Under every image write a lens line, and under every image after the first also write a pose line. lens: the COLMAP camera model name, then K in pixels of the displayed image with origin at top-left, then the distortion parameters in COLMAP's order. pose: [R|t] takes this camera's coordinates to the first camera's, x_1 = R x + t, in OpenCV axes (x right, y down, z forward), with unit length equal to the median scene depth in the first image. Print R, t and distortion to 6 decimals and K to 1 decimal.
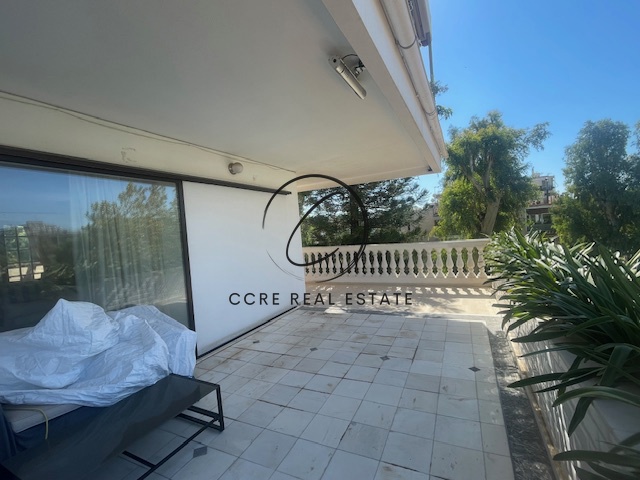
lens RADIAL K [[293.6, 0, 320.7], [0, 293.6, 239.3], [0, 0, 1]] dist [0.004602, 0.001418]
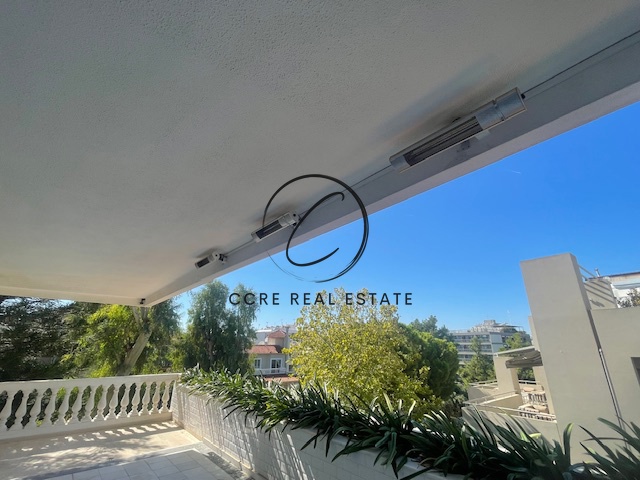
lens RADIAL K [[293.6, 0, 316.9], [0, 293.6, 236.2], [0, 0, 1]] dist [0.004602, 0.001418]
pose [[0.408161, 0.386914, 0.826863, -0.394214], [-0.009915, 0.907570, -0.419785, -0.009254], [-0.912856, 0.163142, 0.374270, -0.049032]]
